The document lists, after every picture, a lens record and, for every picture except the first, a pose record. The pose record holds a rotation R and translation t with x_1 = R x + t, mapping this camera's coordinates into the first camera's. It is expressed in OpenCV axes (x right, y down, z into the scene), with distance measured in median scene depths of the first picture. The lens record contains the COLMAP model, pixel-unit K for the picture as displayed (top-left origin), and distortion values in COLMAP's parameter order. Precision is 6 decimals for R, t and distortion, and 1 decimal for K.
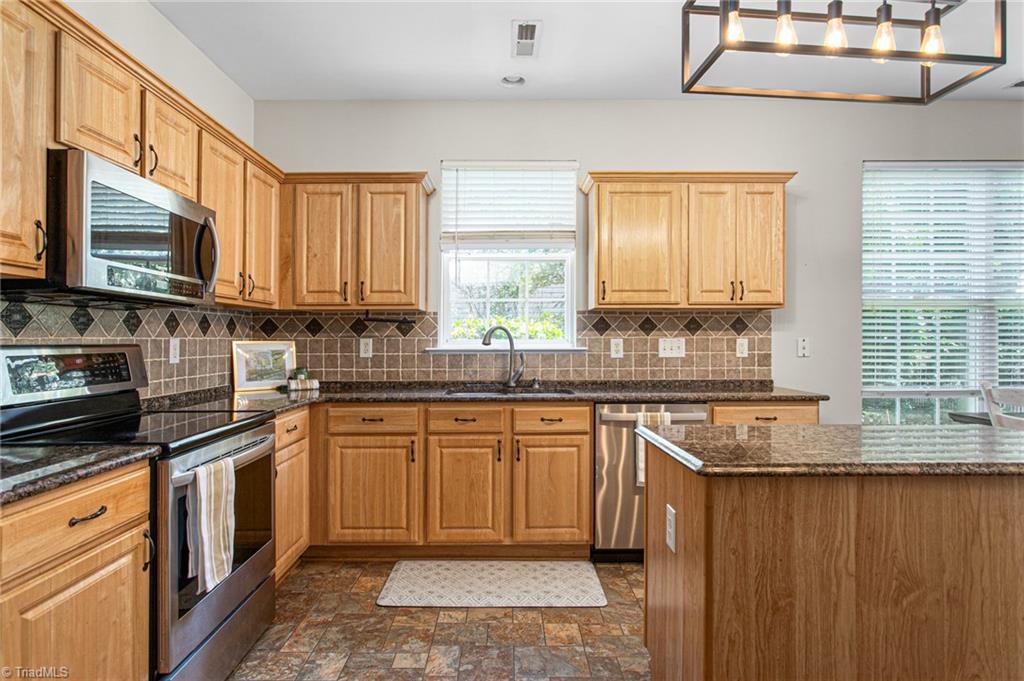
lens RADIAL K [[566.7, 0, 512.0], [0, 566.7, 340.5], [0, 0, 1]] dist [-0.005237, 0.000475]
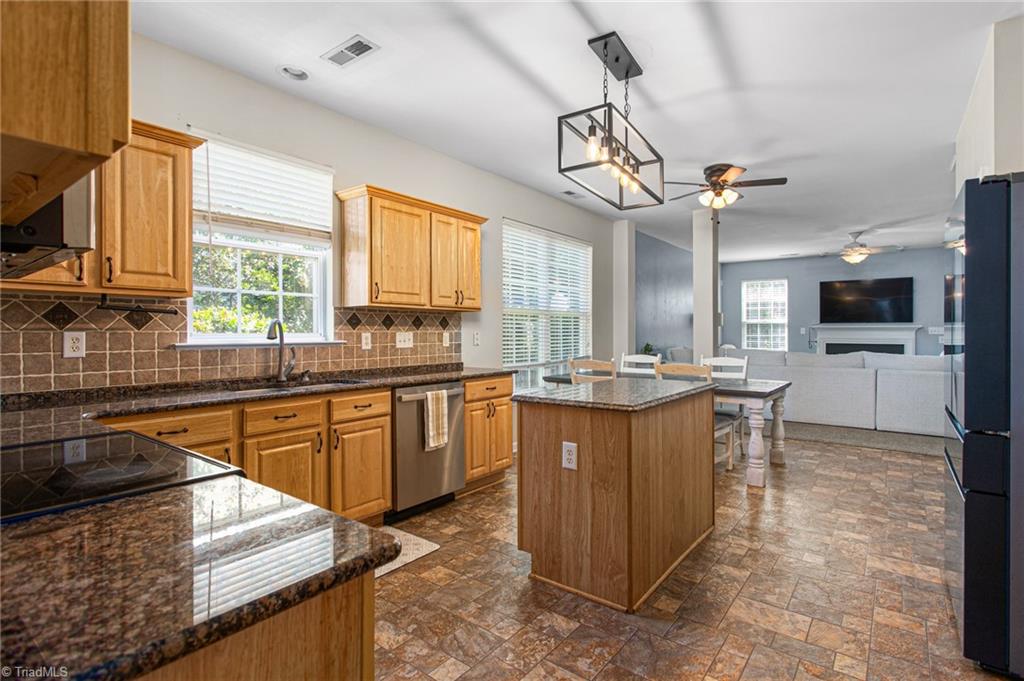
lens RADIAL K [[492.6, 0, 539.4], [0, 492.6, 335.2], [0, 0, 1]] dist [0.002403, 0.000282]
pose [[0.595943, -0.002553, 0.803023, -0.442237], [0.000519, 0.999996, 0.002794, -0.000544], [-0.803027, -0.001248, 0.595941, 0.137467]]
